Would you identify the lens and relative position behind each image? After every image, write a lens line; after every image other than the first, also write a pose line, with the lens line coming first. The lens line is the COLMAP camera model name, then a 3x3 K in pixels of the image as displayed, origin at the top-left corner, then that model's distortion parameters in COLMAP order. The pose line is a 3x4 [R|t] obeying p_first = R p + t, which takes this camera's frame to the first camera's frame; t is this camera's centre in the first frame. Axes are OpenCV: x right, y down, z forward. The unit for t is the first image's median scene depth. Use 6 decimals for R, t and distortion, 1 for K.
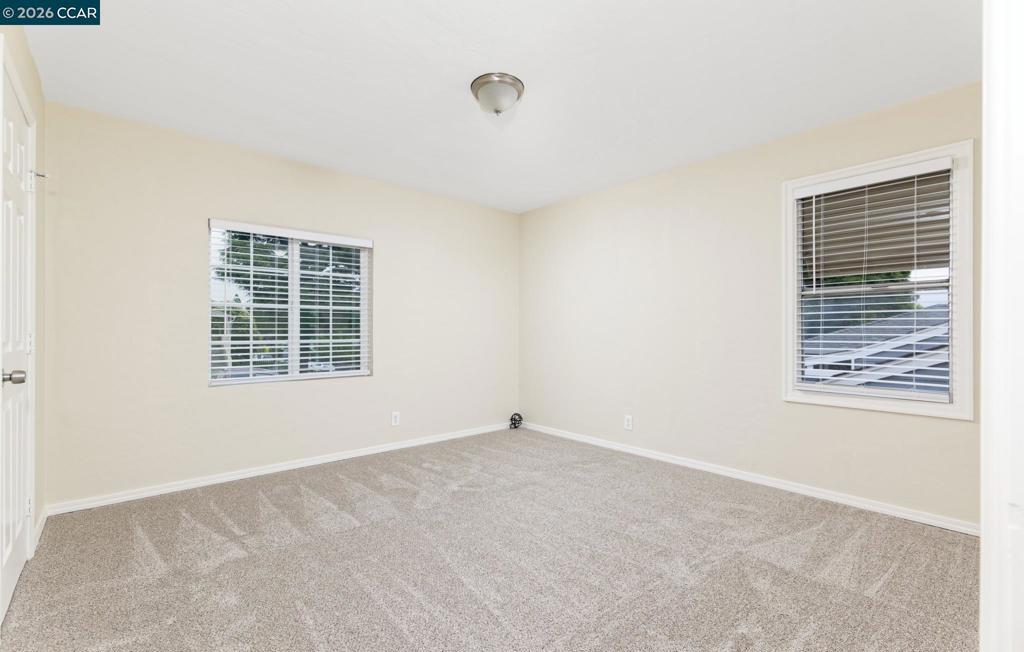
lens RADIAL K [[441.3, 0, 513.1], [0, 441.3, 328.5], [0, 0, 1]] dist [-0.002254, 0.000763]
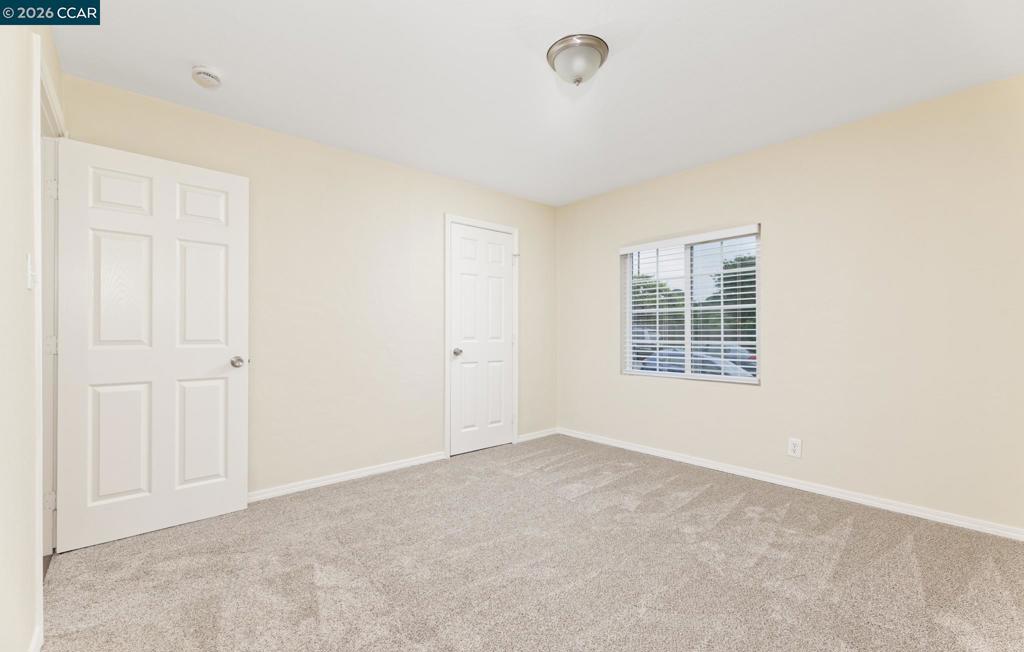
lens RADIAL K [[441.3, 0, 513.1], [0, 441.3, 328.5], [0, 0, 1]] dist [-0.002254, 0.000763]
pose [[-0.007686, -0.011096, -0.999909, 0.619950], [0.010083, 0.999887, -0.011174, 0.004784], [0.999920, -0.010168, -0.007574, 0.648991]]
